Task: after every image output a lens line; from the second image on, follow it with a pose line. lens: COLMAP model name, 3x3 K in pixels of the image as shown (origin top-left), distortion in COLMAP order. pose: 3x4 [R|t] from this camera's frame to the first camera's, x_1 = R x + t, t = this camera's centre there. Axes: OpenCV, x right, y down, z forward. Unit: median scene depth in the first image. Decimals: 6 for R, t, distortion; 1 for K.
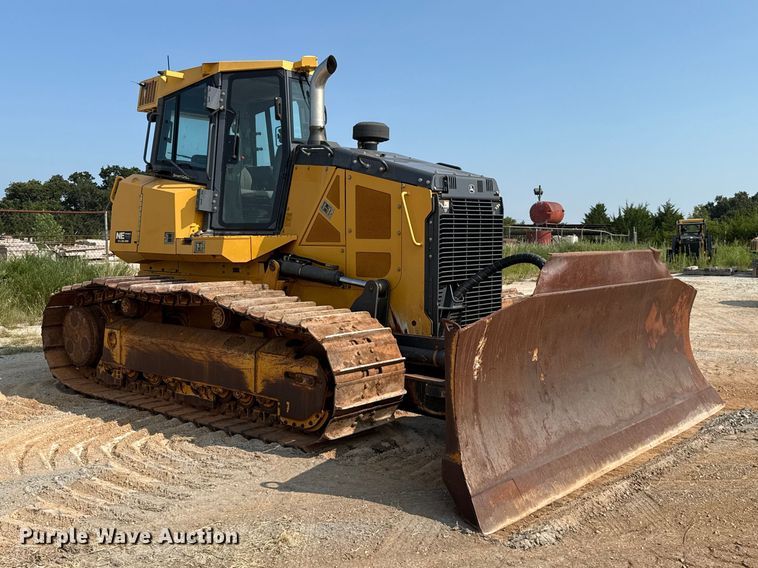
lens RADIAL K [[750.5, 0, 379.0], [0, 750.5, 284.0], [0, 0, 1]] dist [0.168443, -0.367259]
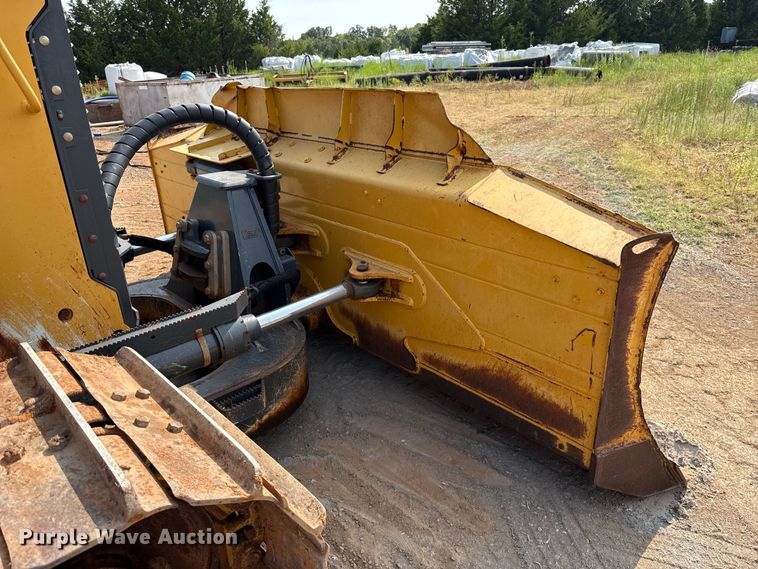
lens RADIAL K [[539.8, 0, 378.8], [0, 539.8, 284.3], [0, 0, 1]] dist [0.032204, -0.046196]
pose [[0.098198, -0.398500, 0.911896, -0.169699], [0.103377, 0.915452, 0.388922, -0.050905], [-0.989783, 0.056078, 0.131091, 0.695444]]
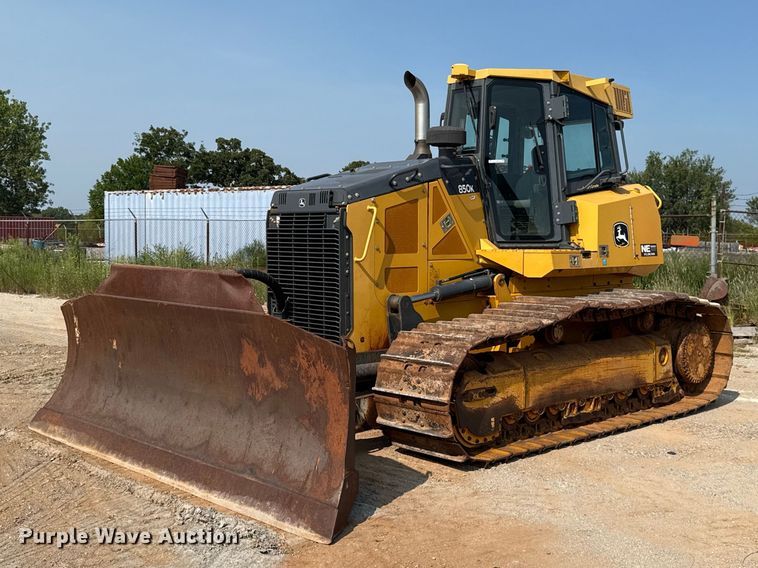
lens RADIAL K [[901.1, 0, 380.5], [0, 901.1, 280.3], [0, 0, 1]] dist [0.116764, -0.021299]
pose [[-0.098444, 0.057971, -0.993453, 1.154215], [-0.073443, 0.995156, 0.065348, -0.098877], [0.992429, 0.079396, -0.093709, 1.097322]]
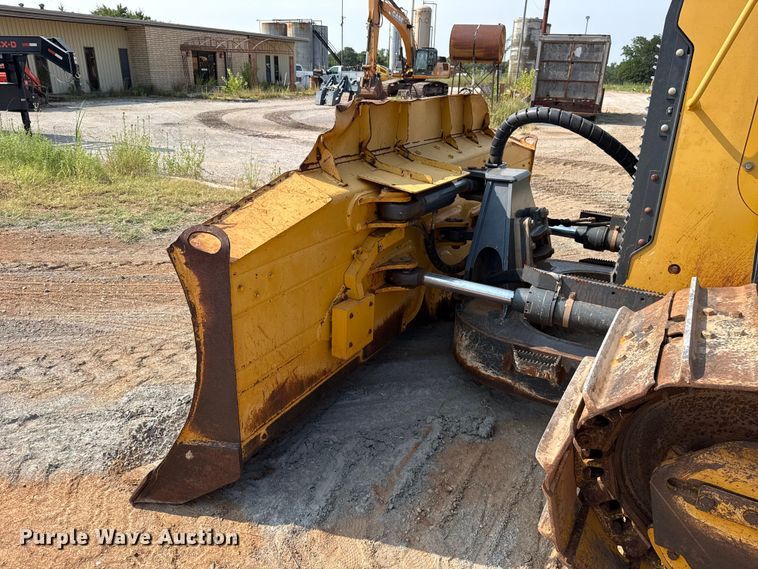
lens RADIAL K [[533.7, 0, 375.7], [0, 533.7, 281.9], [0, 0, 1]] dist [0.037620, -0.043509]
pose [[-0.984734, 0.040025, -0.169402, 0.365014], [-0.037353, 0.901944, 0.430234, -0.085137], [0.170011, 0.429994, -0.886680, 1.240048]]
